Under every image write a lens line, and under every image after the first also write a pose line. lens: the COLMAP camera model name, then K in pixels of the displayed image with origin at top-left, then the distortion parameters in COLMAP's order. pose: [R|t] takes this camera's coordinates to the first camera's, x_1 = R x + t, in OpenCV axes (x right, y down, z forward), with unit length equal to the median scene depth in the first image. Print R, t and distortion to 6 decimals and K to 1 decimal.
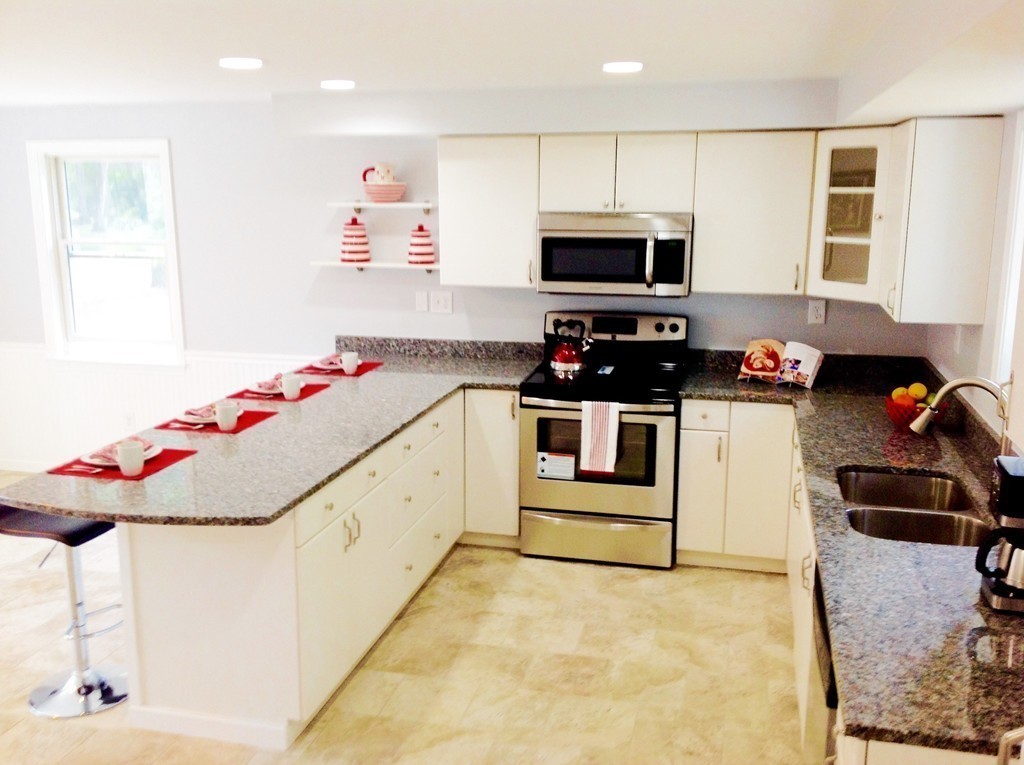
lens RADIAL K [[974.3, 0, 513.6], [0, 974.3, 371.4], [0, 0, 1]] dist [0.030386, 0.000000]
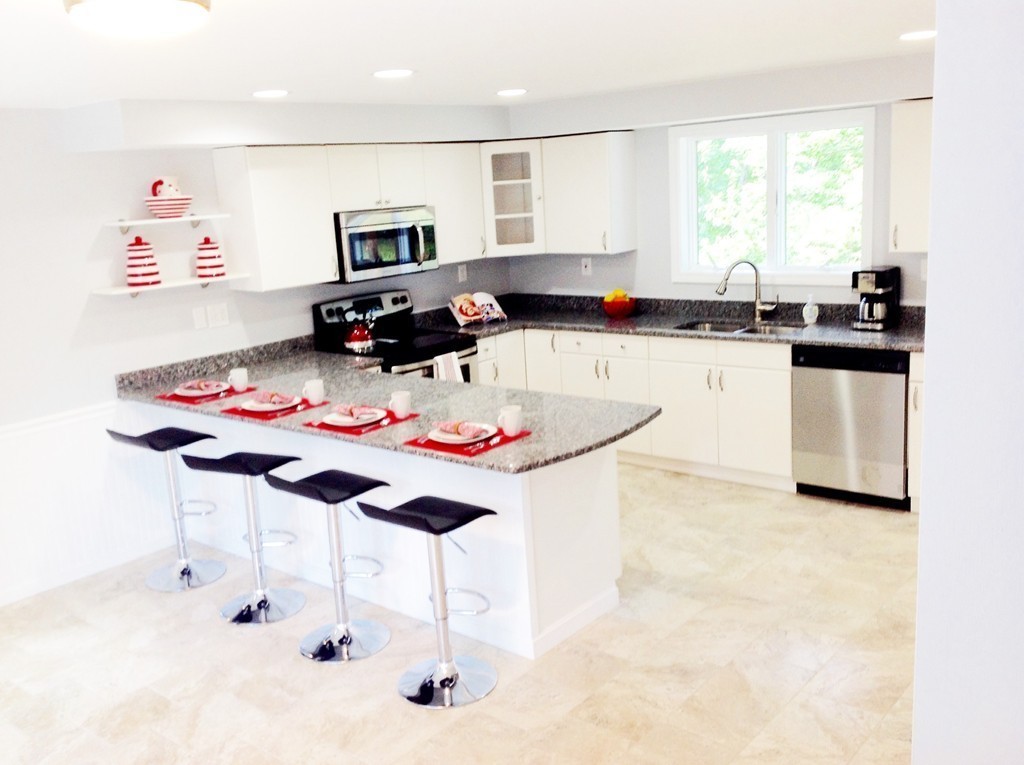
lens RADIAL K [[974.3, 0, 518.5], [0, 974.3, 389.8], [0, 0, 1]] dist [0.030386, 0.000000]
pose [[0.411153, -0.217103, 0.885336, -0.852121], [0.232637, 0.964055, 0.128369, -0.055073], [-0.881381, 0.153183, 0.446880, 0.302080]]
